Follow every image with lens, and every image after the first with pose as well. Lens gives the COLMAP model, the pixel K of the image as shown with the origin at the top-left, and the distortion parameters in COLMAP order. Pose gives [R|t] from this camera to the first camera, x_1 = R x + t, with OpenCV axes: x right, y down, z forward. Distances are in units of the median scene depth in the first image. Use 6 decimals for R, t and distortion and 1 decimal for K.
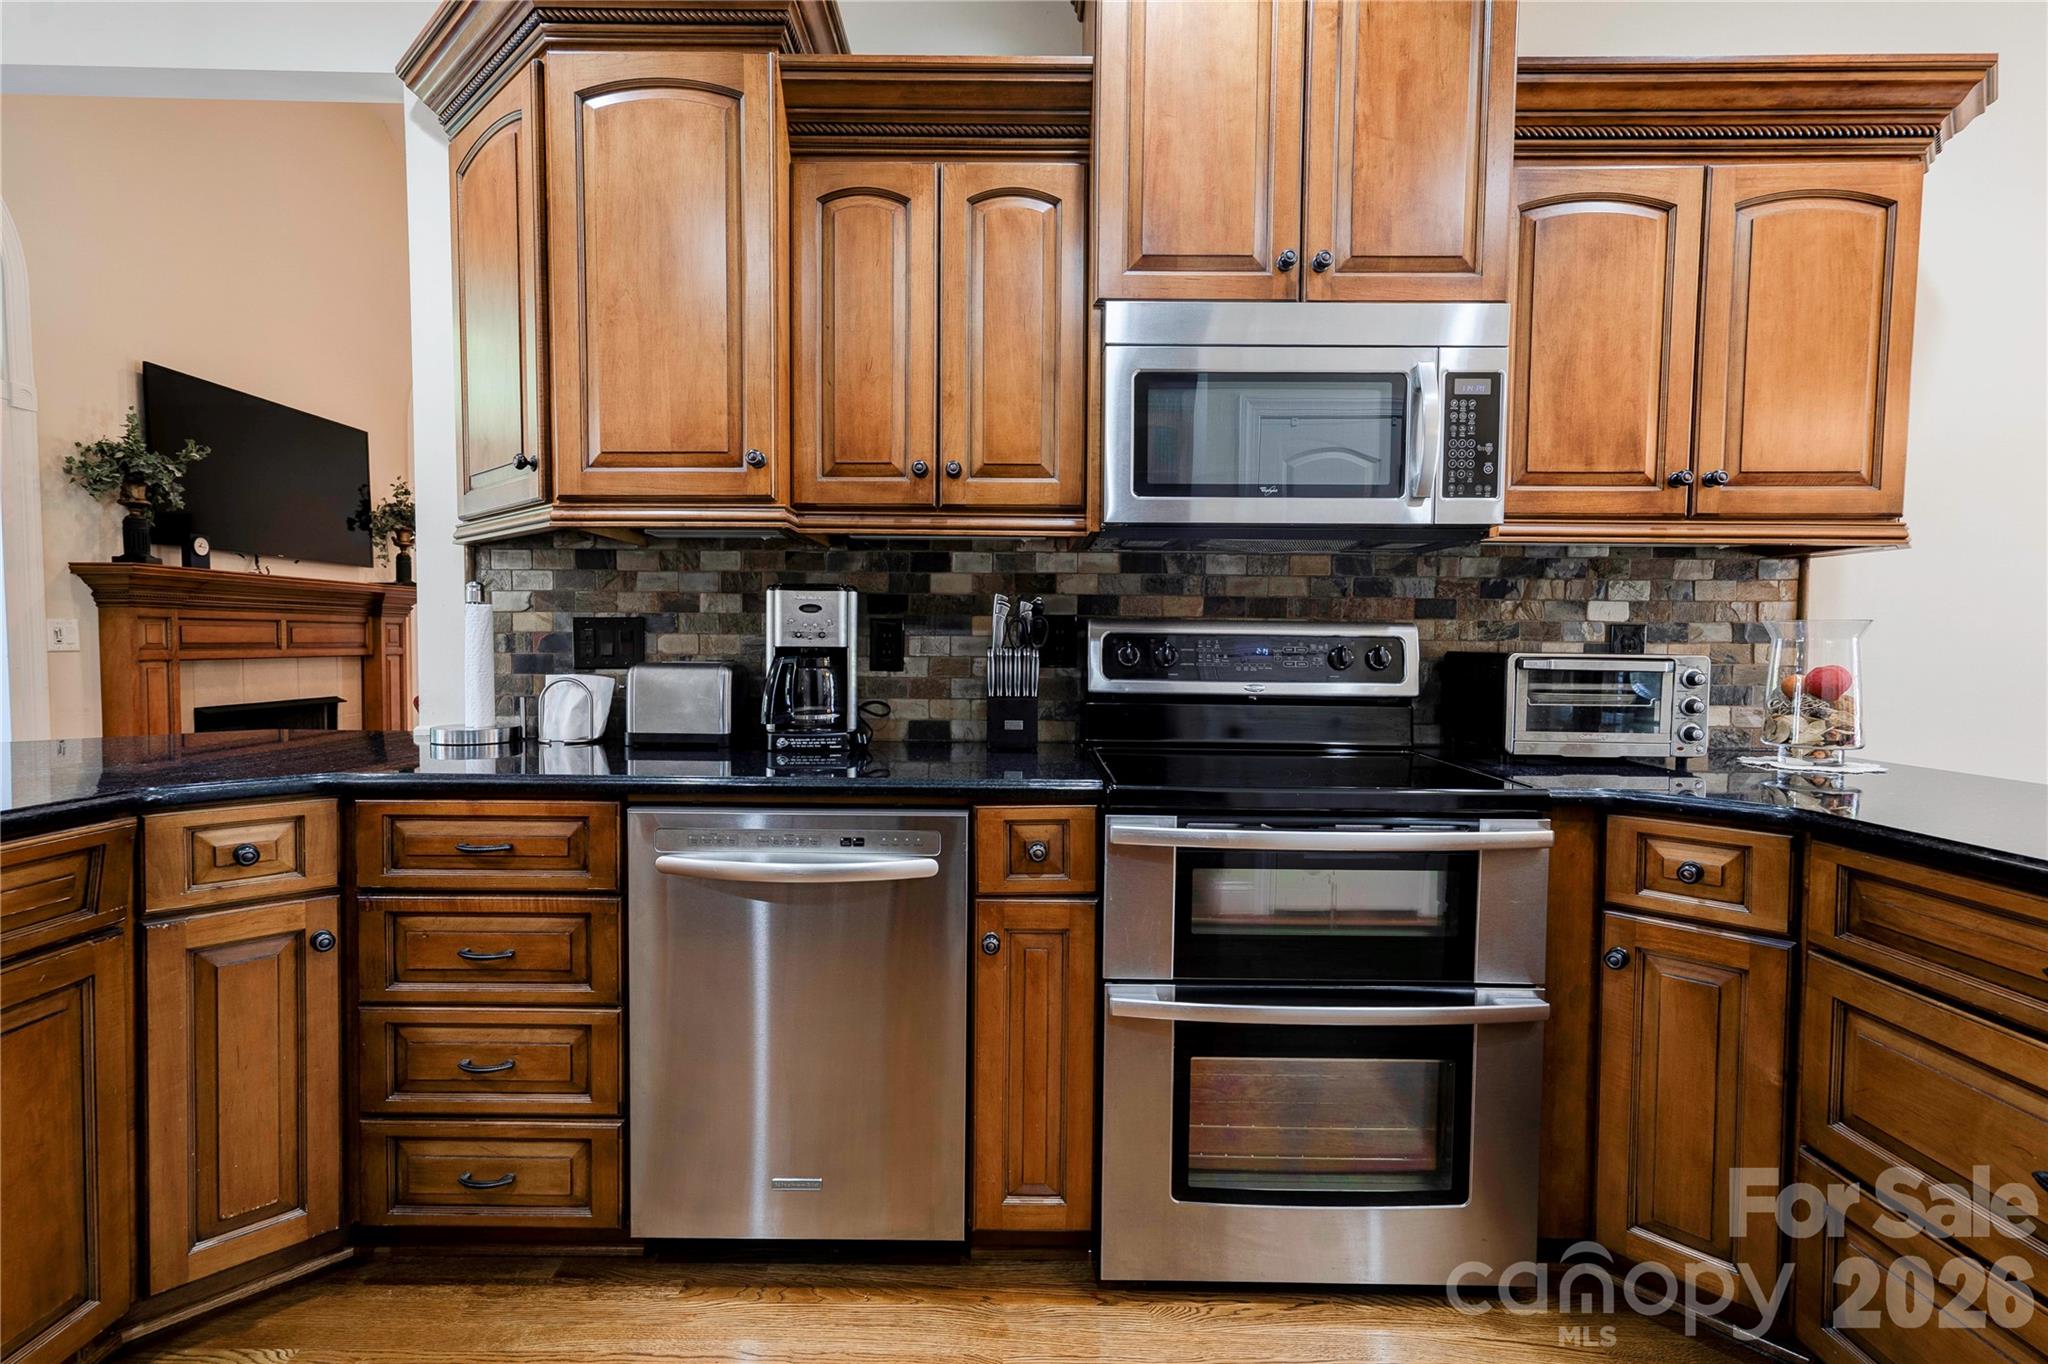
lens RADIAL K [[955.1, 0, 1024.0], [0, 955.1, 682.0], [0, 0, 1]] dist [0.008861, 0.000372]
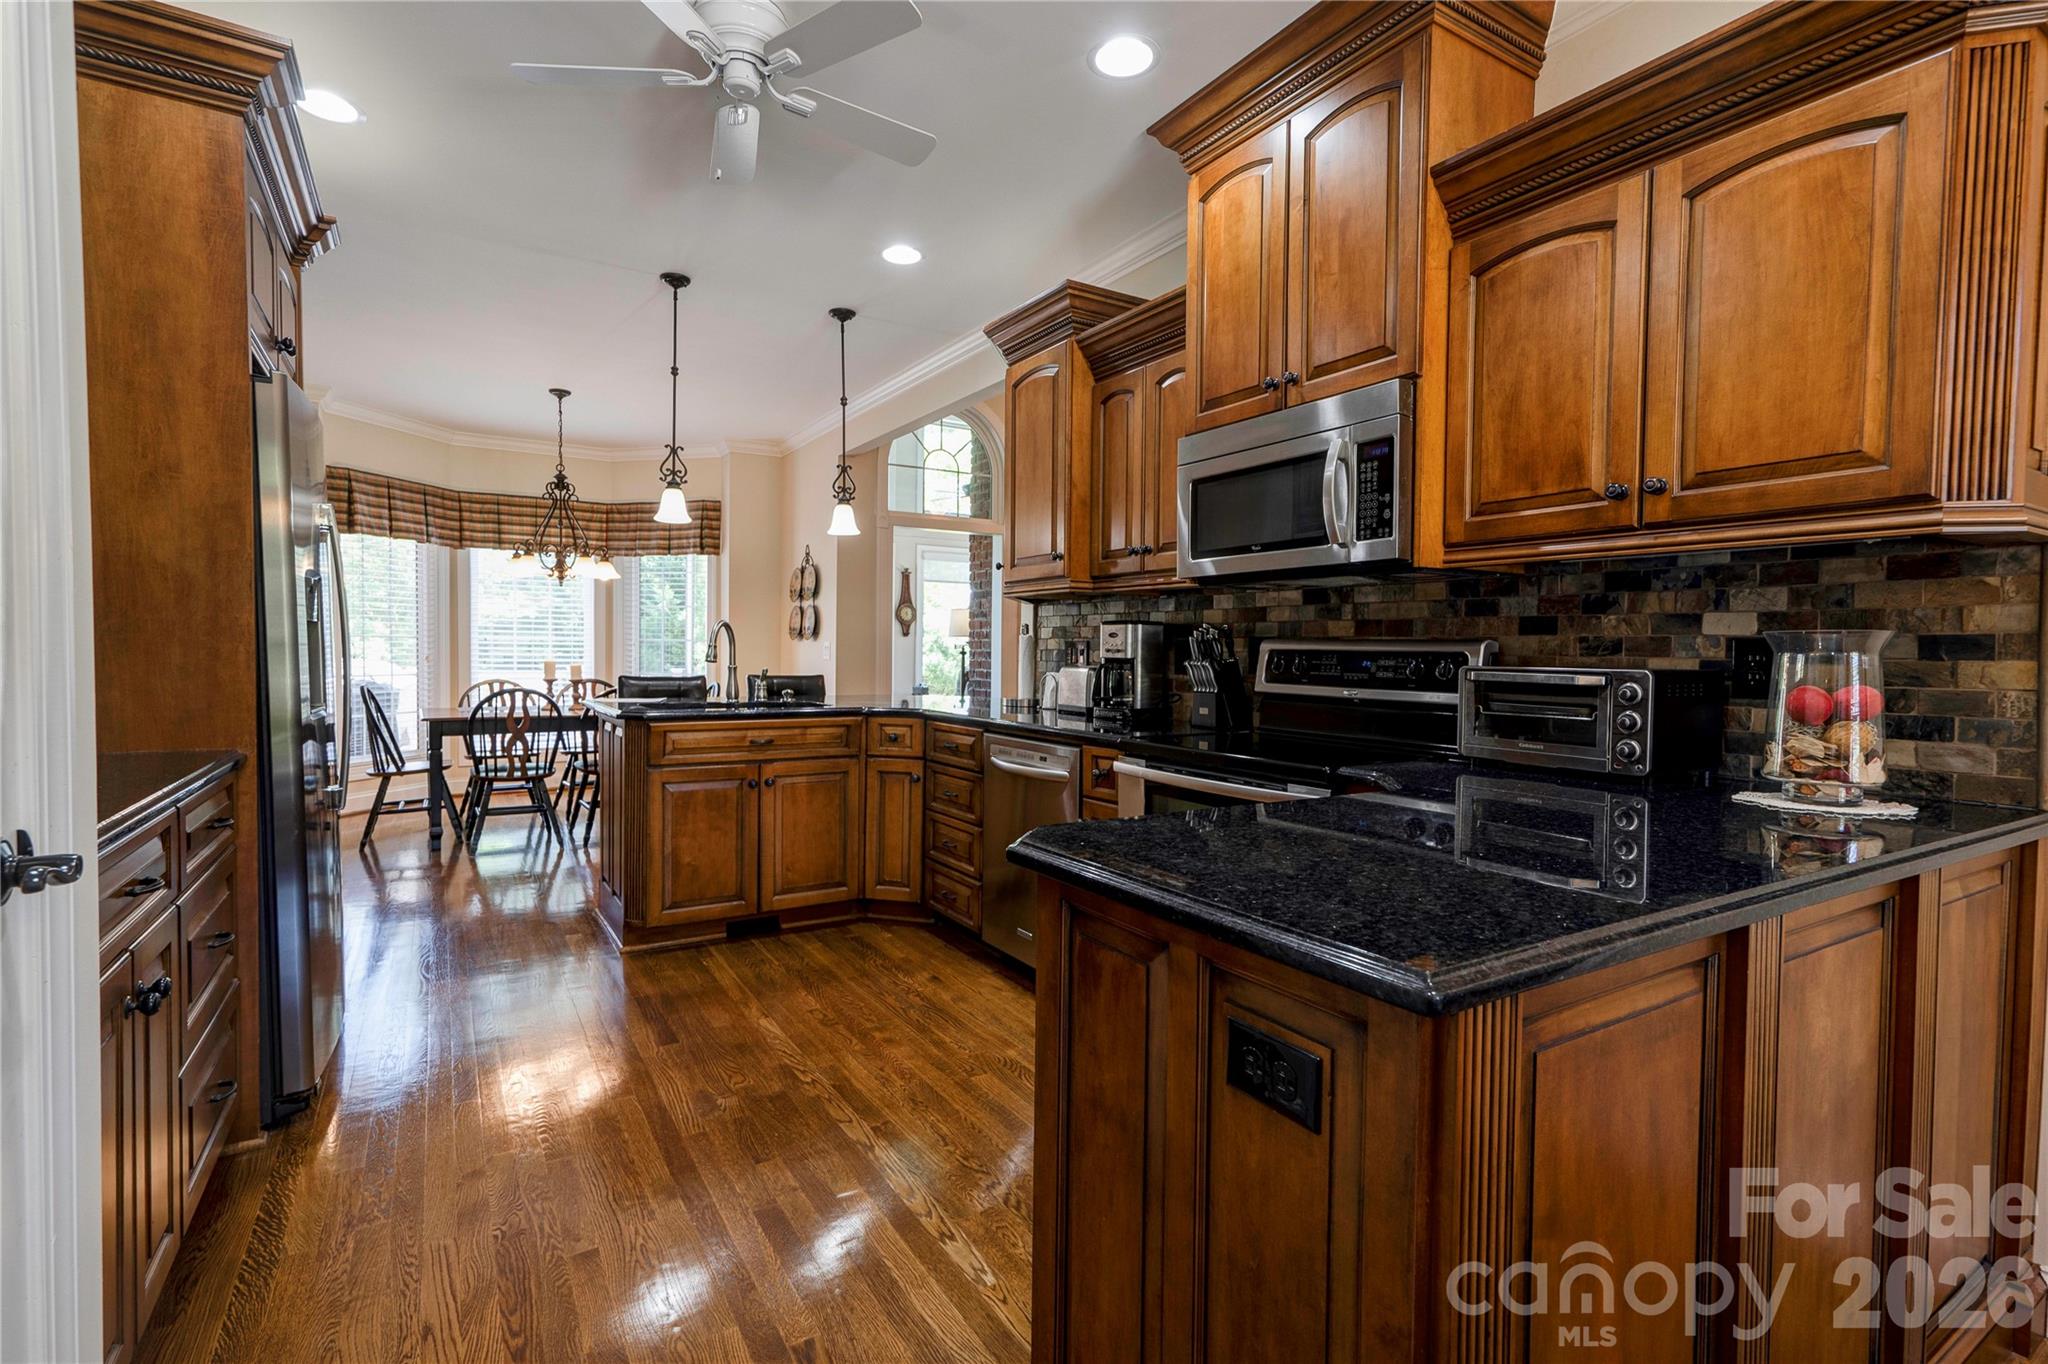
lens RADIAL K [[961.0, 0, 1017.6], [0, 961.0, 687.0], [0, 0, 1]] dist [0.001238, 0.000140]
pose [[0.521083, 0.030435, -0.852963, 1.205422], [-0.047405, 0.998853, 0.006681, 0.012105], [0.852189, 0.036953, 0.521928, -0.036730]]
